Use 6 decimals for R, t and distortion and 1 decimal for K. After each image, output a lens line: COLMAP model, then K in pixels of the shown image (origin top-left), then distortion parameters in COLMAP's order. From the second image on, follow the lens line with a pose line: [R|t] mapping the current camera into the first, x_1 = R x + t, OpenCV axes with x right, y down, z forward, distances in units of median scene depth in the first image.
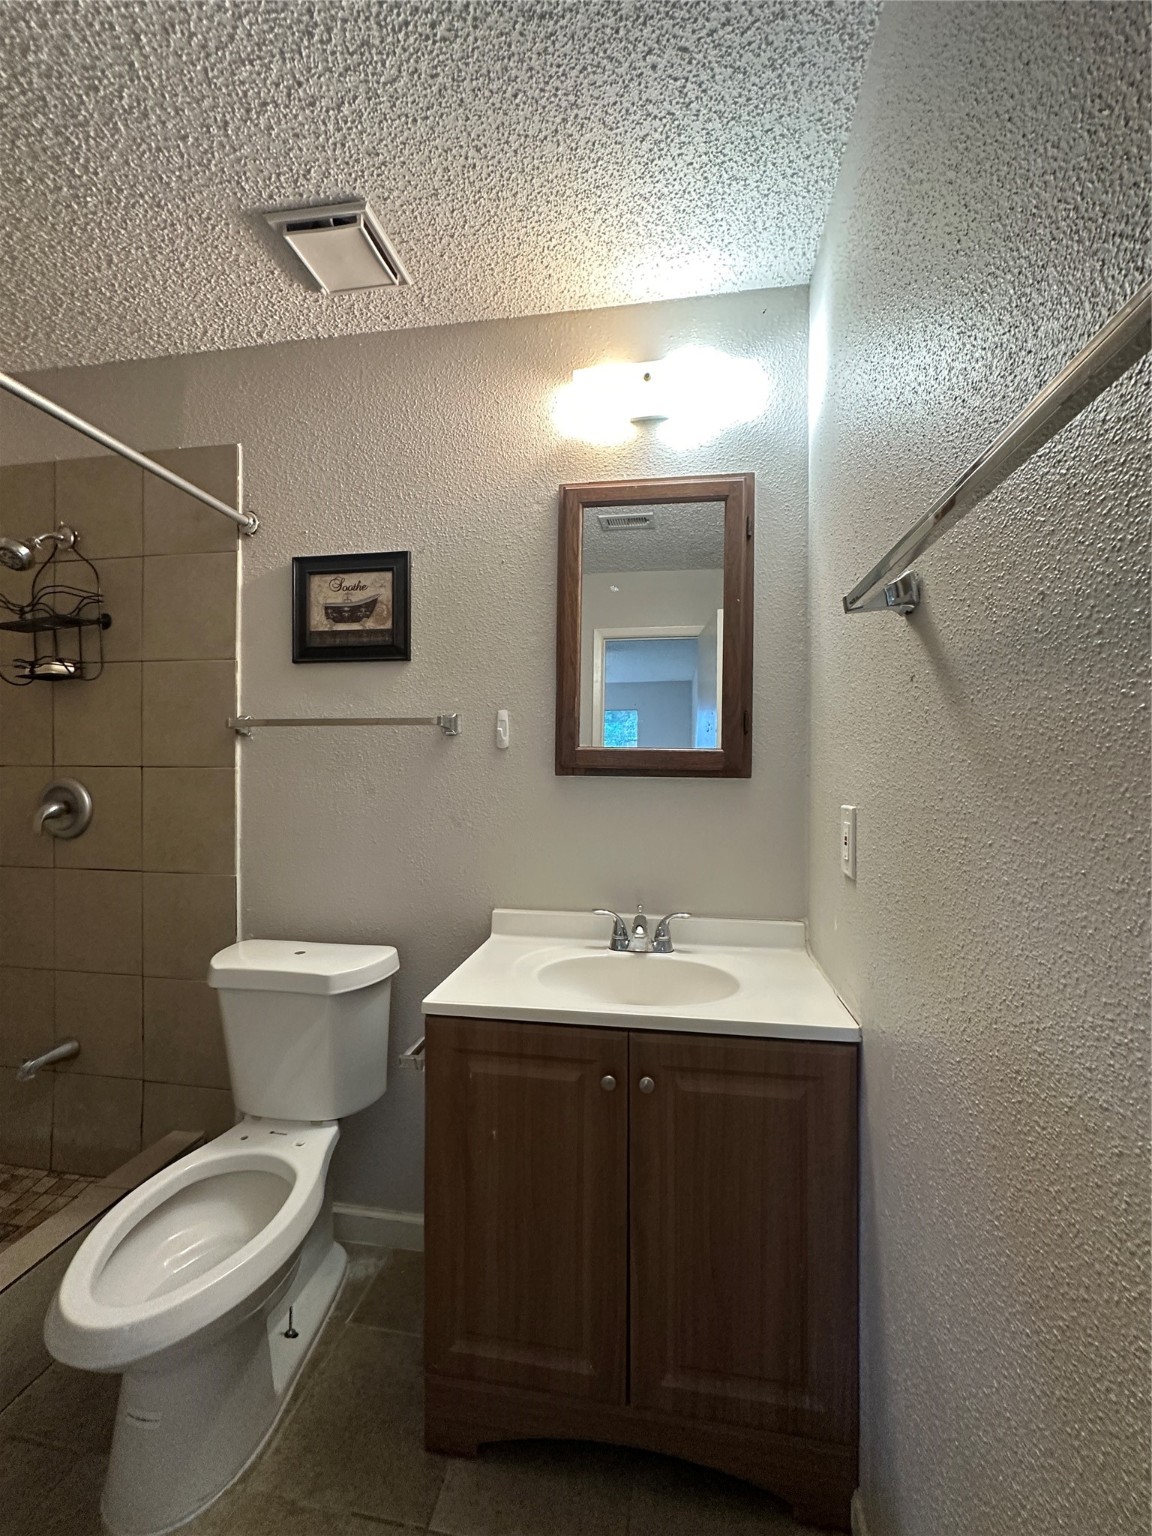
lens RADIAL K [[625.6, 0, 577.2], [0, 625.6, 764.2], [0, 0, 1]] dist [-0.001117, 0.000334]
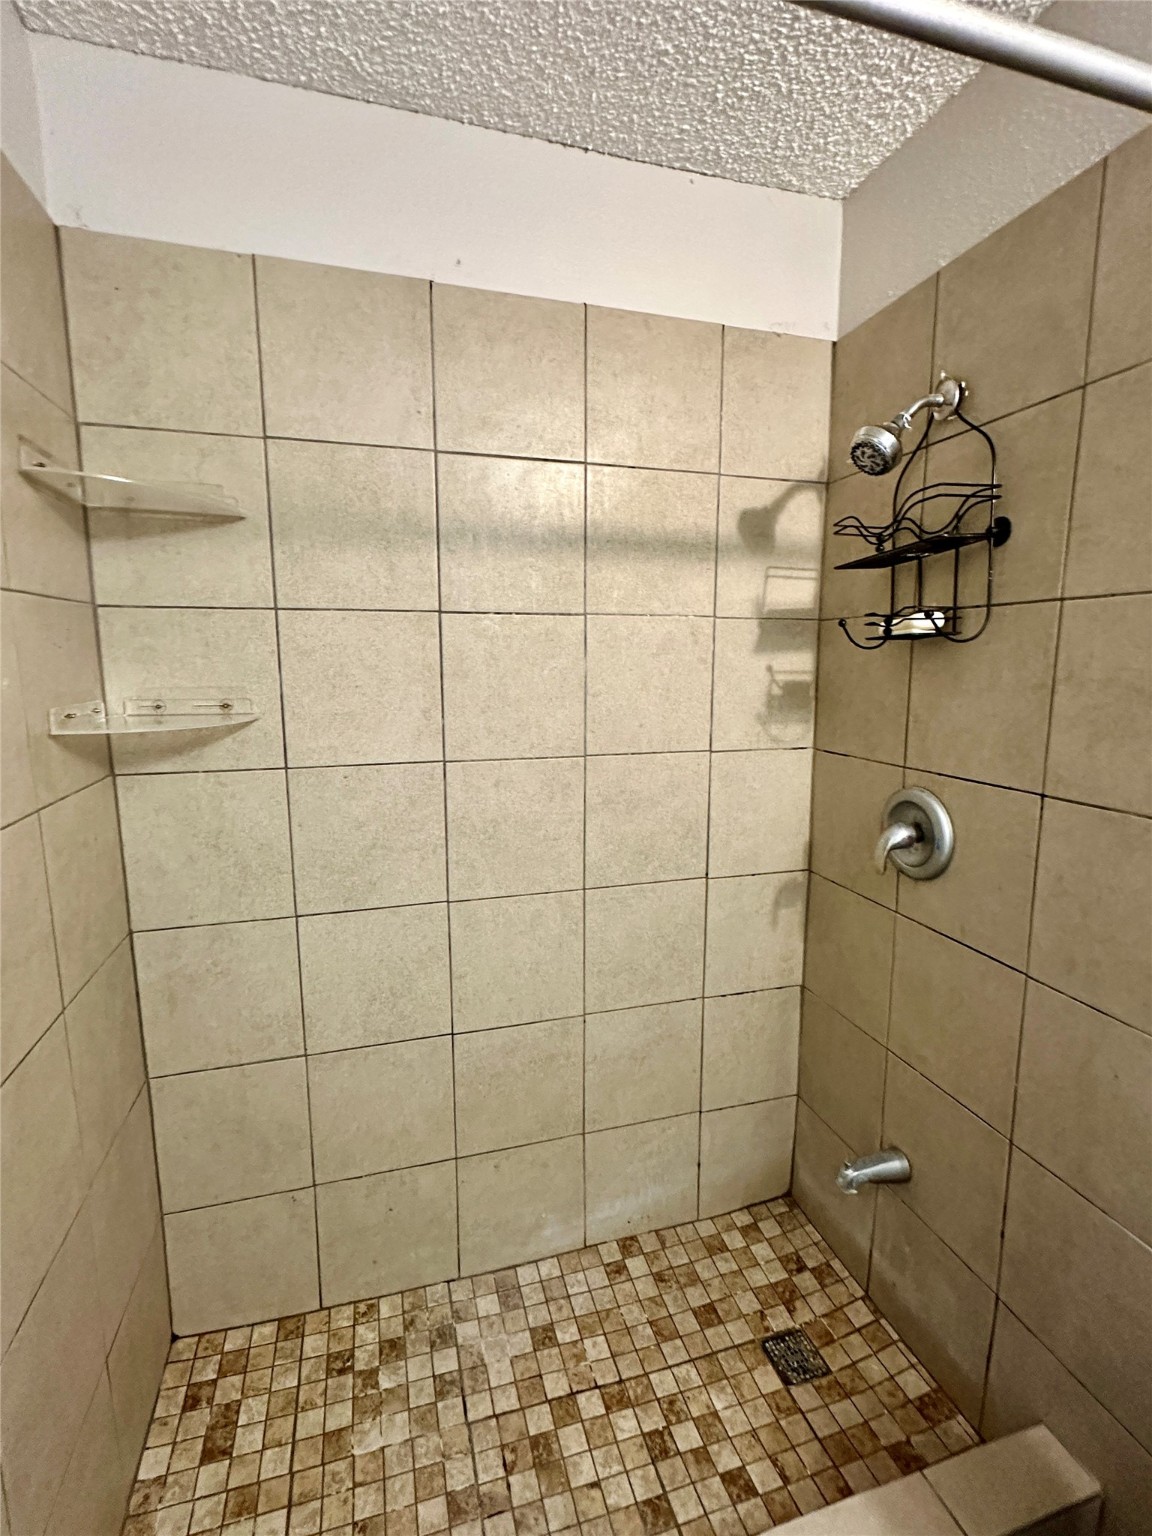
lens RADIAL K [[702.5, 0, 574.2], [0, 702.5, 763.5], [0, 0, 1]] dist [-0.000719, 0.000041]
pose [[0.433937, 0.128523, -0.891729, -0.328610], [0.003735, 0.989508, 0.144433, -0.114645], [0.900936, -0.066005, 0.428904, 0.367095]]
